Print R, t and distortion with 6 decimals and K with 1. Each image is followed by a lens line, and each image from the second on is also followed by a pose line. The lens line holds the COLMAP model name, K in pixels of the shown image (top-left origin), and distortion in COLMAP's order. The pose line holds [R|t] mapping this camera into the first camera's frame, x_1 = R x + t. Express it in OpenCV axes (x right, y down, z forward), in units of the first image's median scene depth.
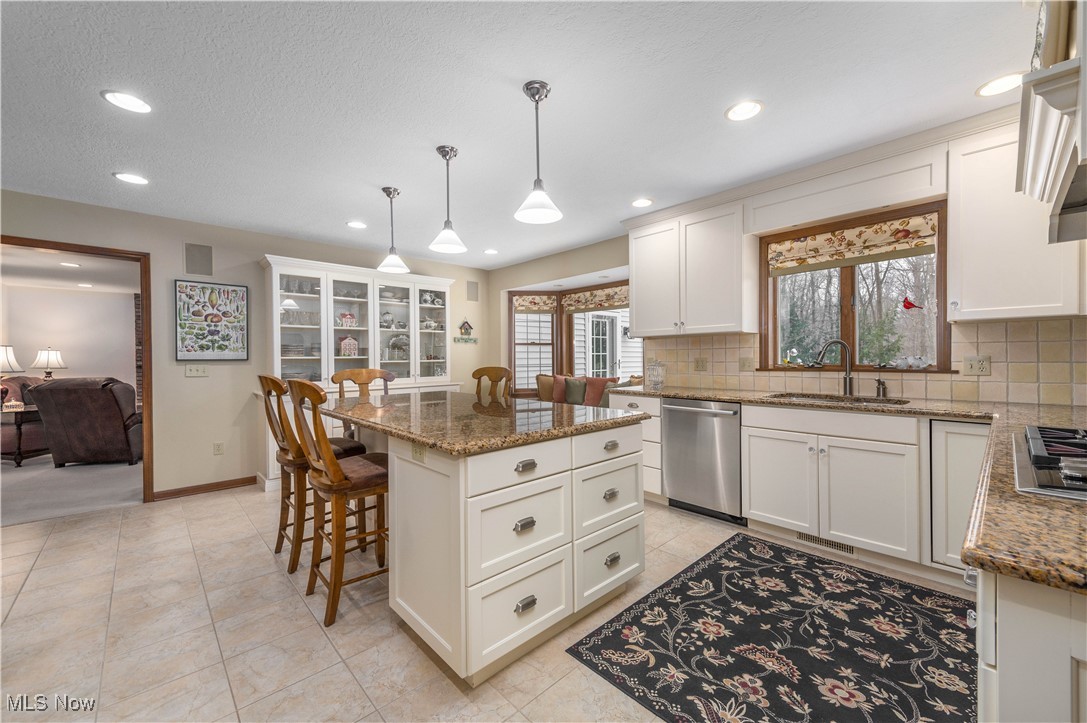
lens RADIAL K [[429.9, 0, 543.5], [0, 429.9, 361.5], [0, 0, 1]] dist [-0.000123, -0.000008]
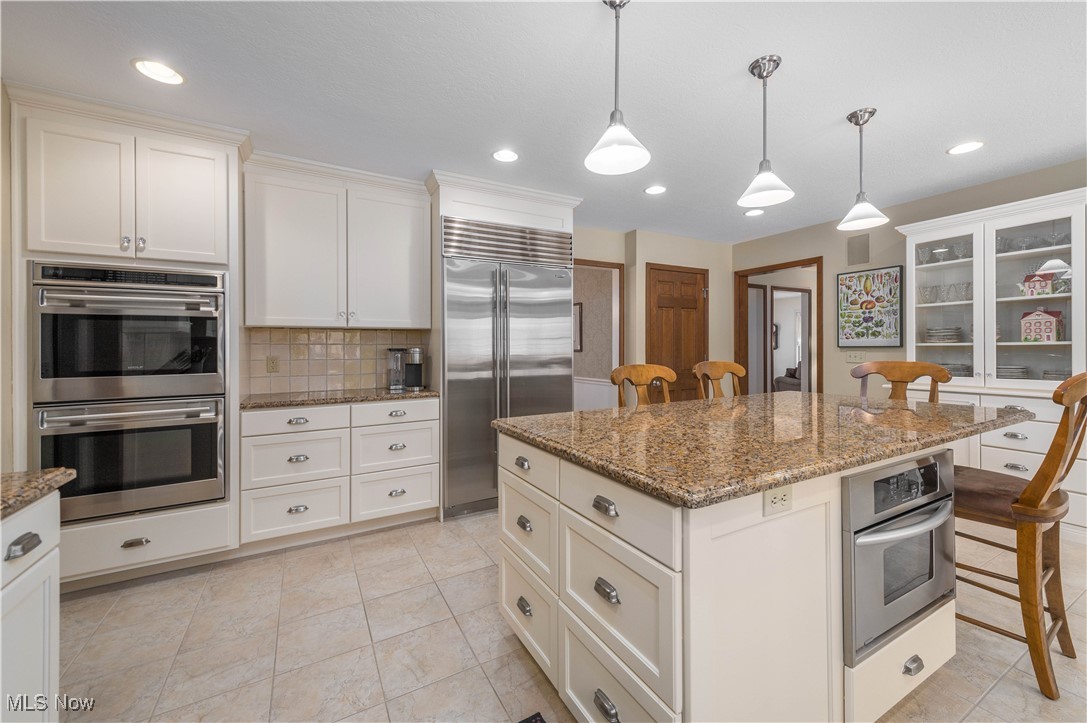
lens RADIAL K [[427.7, 0, 556.9], [0, 427.7, 360.8], [0, 0, 1]] dist [0.003473, 0.000124]
pose [[-0.228385, 0.038286, -0.972818, 0.406334], [-0.001000, 0.999217, 0.039560, -0.010269], [0.973570, 0.010008, -0.228168, 0.563681]]
